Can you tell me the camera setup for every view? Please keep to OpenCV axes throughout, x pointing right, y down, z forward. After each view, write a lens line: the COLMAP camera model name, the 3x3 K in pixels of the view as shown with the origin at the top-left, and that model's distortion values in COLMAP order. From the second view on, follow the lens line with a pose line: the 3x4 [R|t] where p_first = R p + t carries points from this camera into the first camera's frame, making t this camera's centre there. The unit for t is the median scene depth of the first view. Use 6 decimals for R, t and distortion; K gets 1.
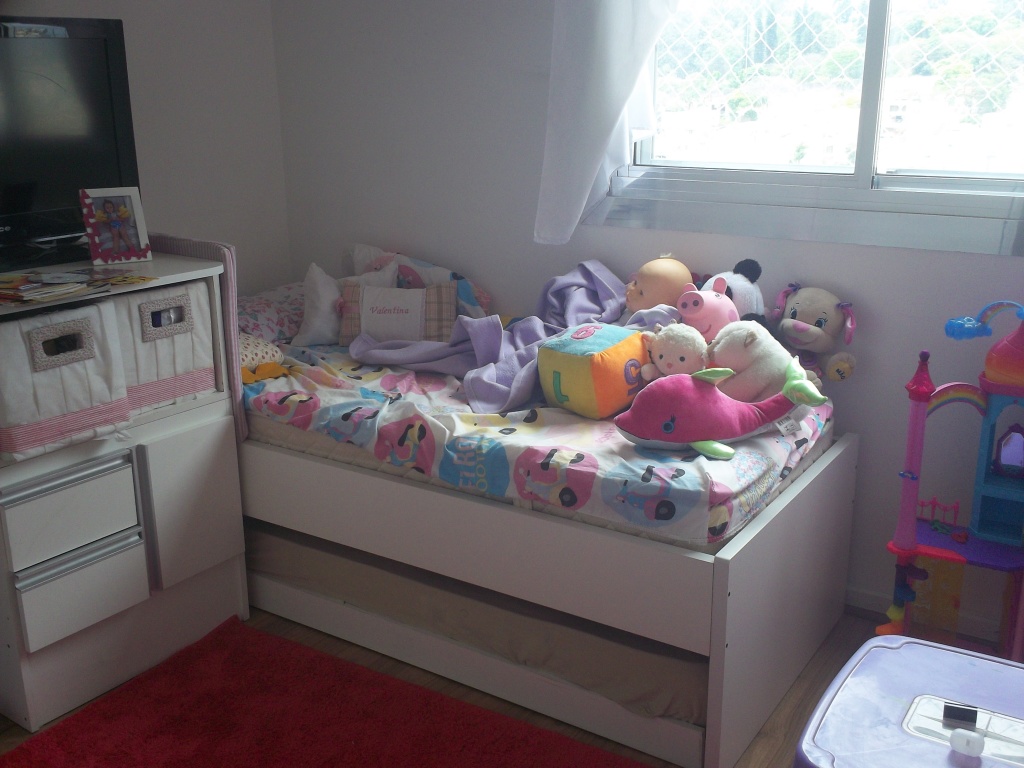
lens RADIAL K [[1045.4, 0, 509.9], [0, 1045.4, 385.9], [0, 0, 1]] dist [0.061713, 0.000000]
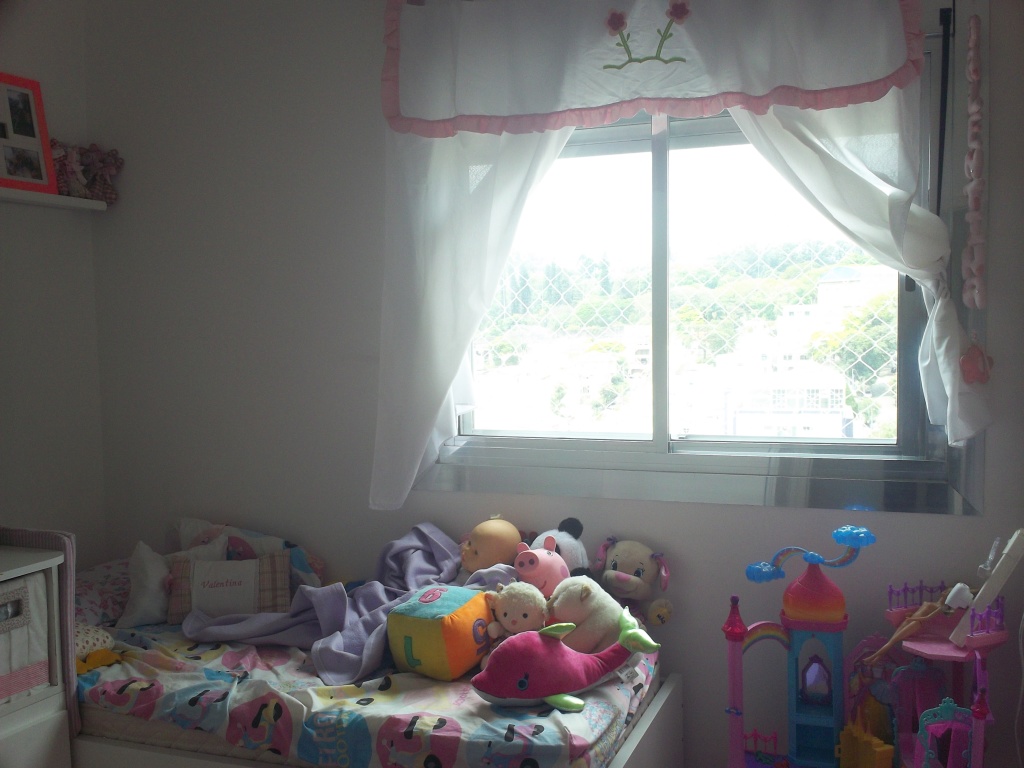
lens RADIAL K [[1045.4, 0, 508.0], [0, 1045.4, 375.7], [0, 0, 1]] dist [0.061713, 0.000000]
pose [[0.976822, -0.023821, 0.212722, -0.071095], [0.073333, 0.970889, -0.228028, -0.019335], [-0.201098, 0.238342, 0.950133, -0.075400]]
